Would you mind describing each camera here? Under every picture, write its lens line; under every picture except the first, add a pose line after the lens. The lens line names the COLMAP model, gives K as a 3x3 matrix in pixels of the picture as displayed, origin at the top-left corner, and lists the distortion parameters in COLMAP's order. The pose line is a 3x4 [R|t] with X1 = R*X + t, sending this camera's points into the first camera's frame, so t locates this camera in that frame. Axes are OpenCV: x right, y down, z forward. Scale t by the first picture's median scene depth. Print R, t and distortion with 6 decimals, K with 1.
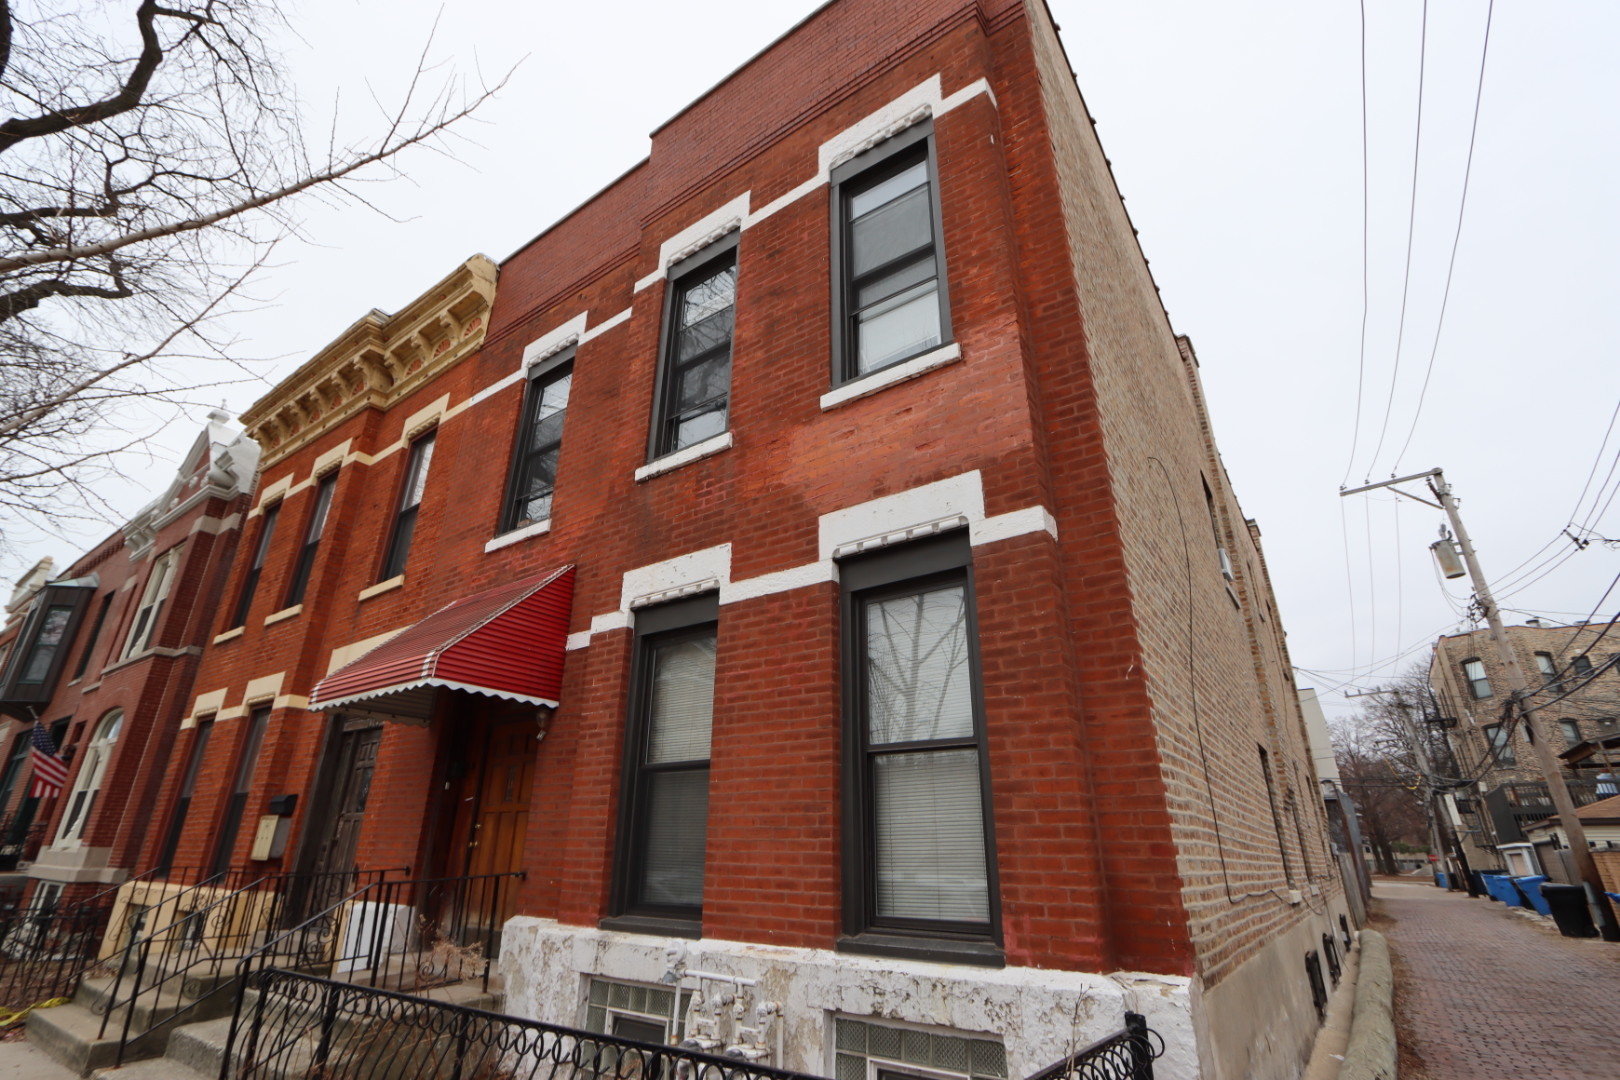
lens RADIAL K [[777.7, 0, 792.0], [0, 777.7, 537.9], [0, 0, 1]] dist [-0.015212, 0.000917]
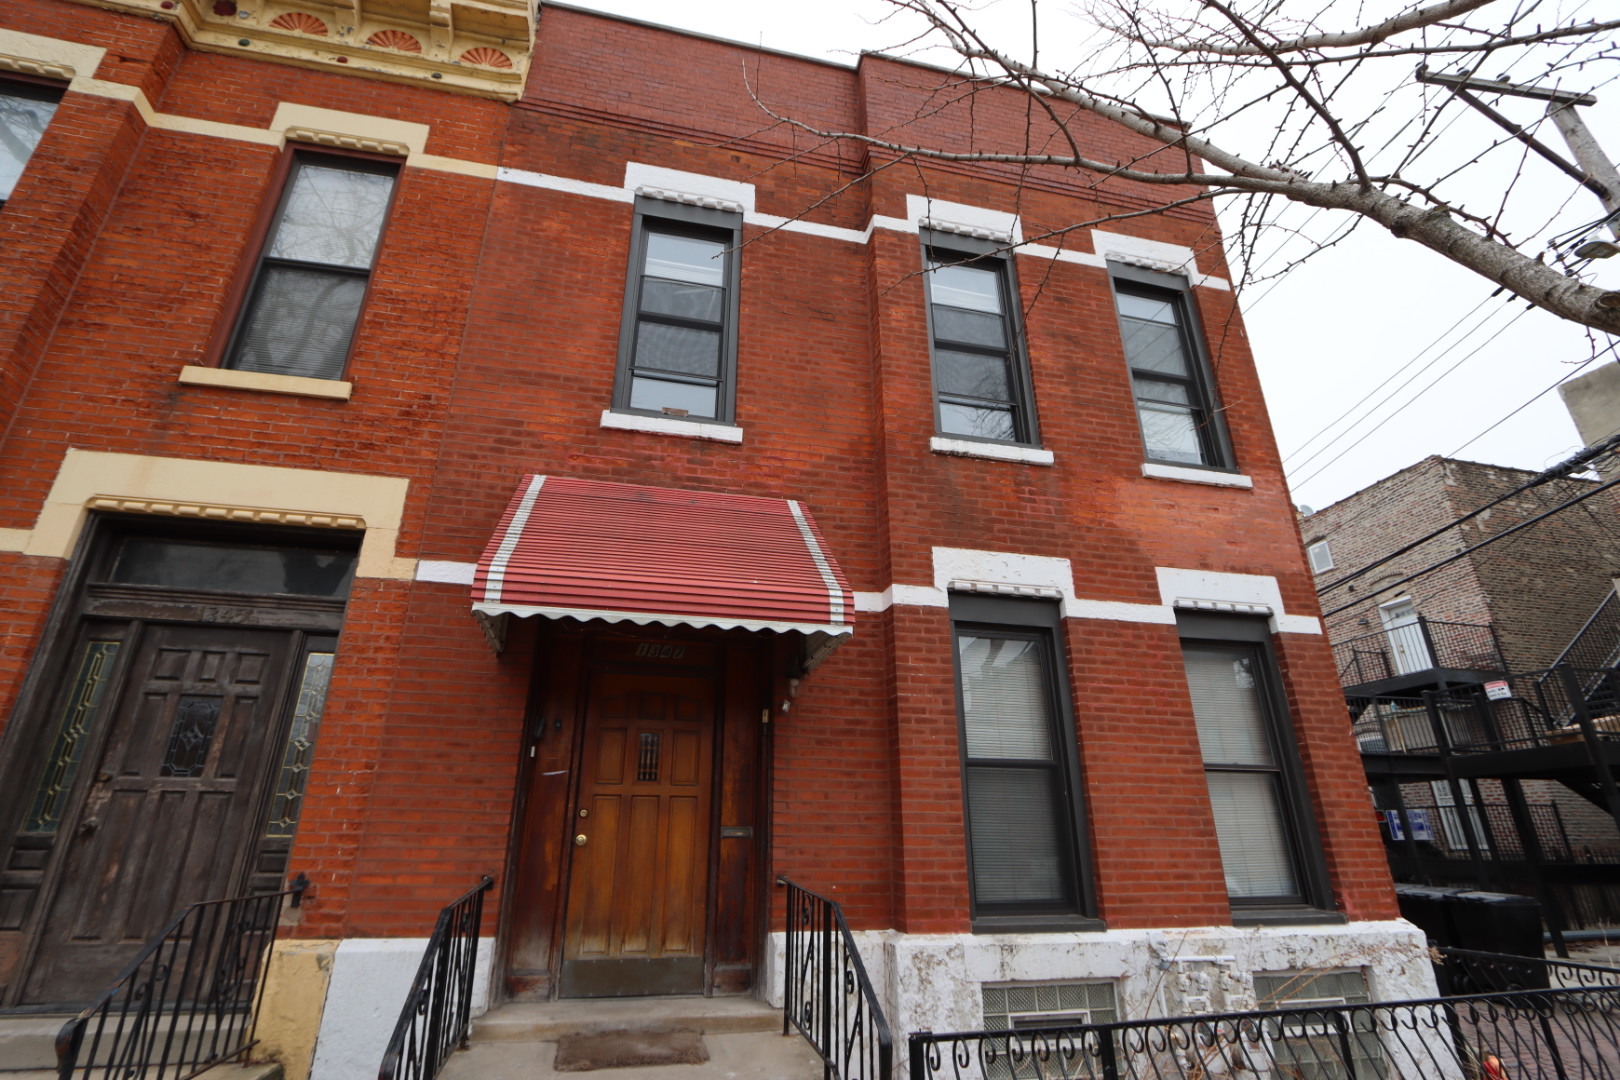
lens RADIAL K [[777.7, 0, 792.0], [0, 777.7, 537.9], [0, 0, 1]] dist [-0.015212, 0.000917]
pose [[0.638167, 0.272518, 0.720054, -1.233583], [-0.290758, 0.951307, -0.102347, 0.222139], [-0.712884, -0.144047, 0.686329, 0.613482]]
